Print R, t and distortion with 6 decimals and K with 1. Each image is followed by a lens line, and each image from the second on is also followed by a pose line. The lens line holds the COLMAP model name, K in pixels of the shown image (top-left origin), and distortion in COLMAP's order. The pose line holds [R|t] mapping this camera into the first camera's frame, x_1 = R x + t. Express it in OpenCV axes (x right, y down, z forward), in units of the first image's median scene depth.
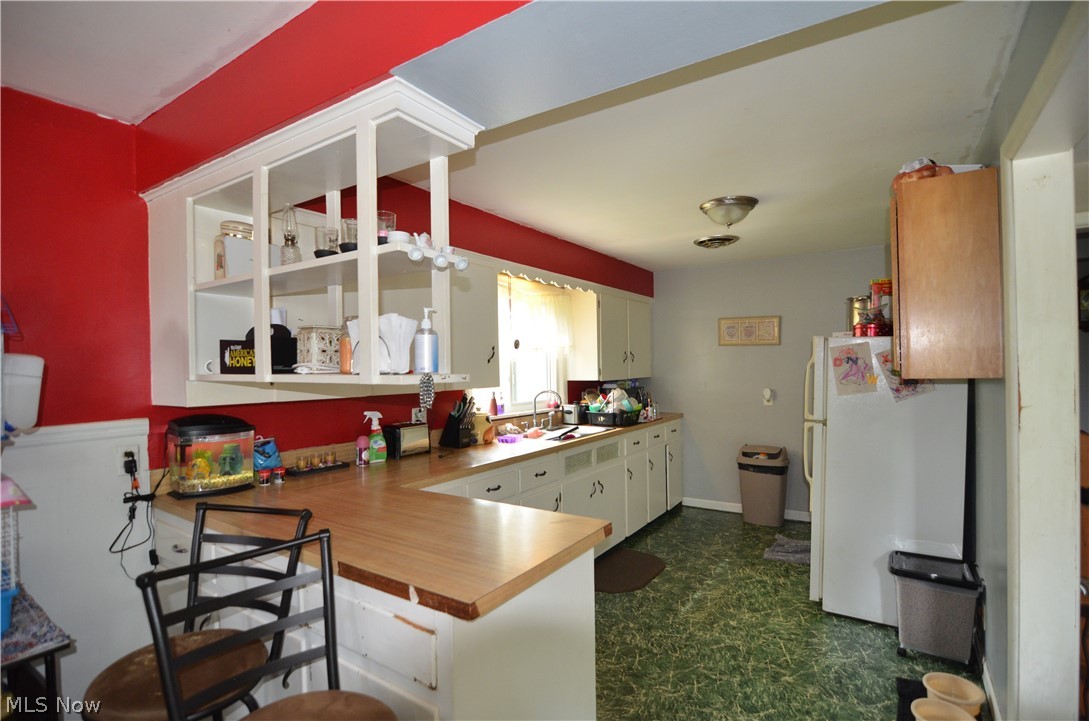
lens RADIAL K [[519.8, 0, 538.3], [0, 519.8, 363.3], [0, 0, 1]] dist [-0.001950, -0.000139]
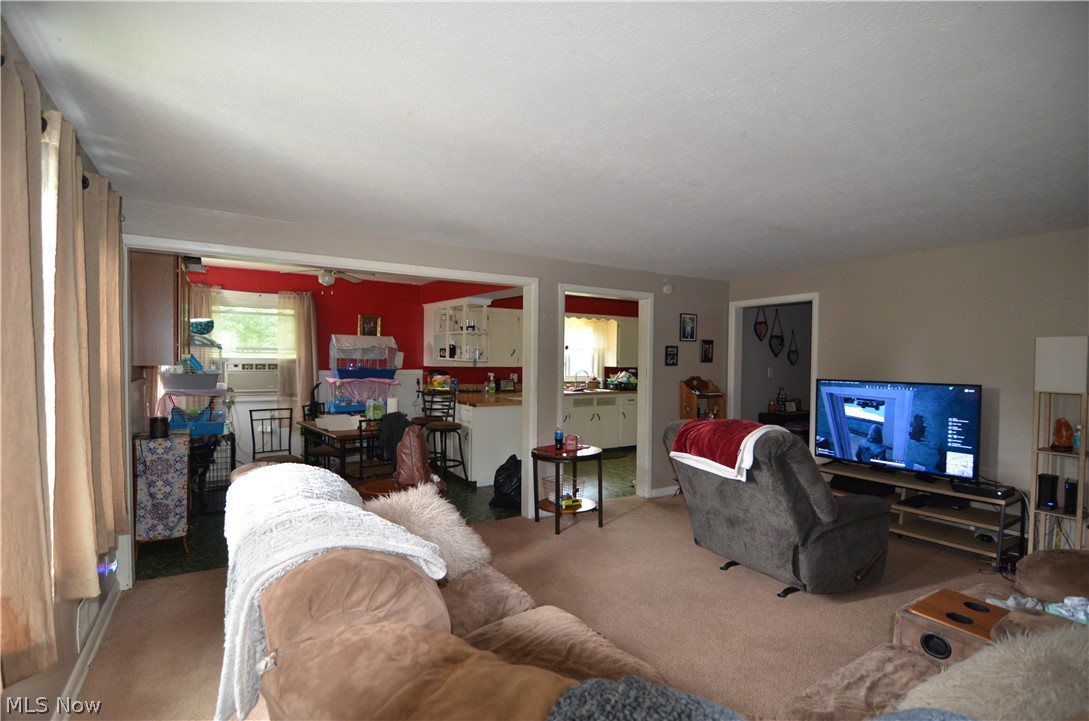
lens RADIAL K [[519.8, 0, 546.2], [0, 519.8, 362.7], [0, 0, 1]] dist [-0.001950, -0.000139]
pose [[0.918441, 0.035077, -0.394001, 1.007217], [-0.027689, 0.999318, 0.024422, -0.035144], [0.394589, -0.011520, 0.918786, -1.367587]]
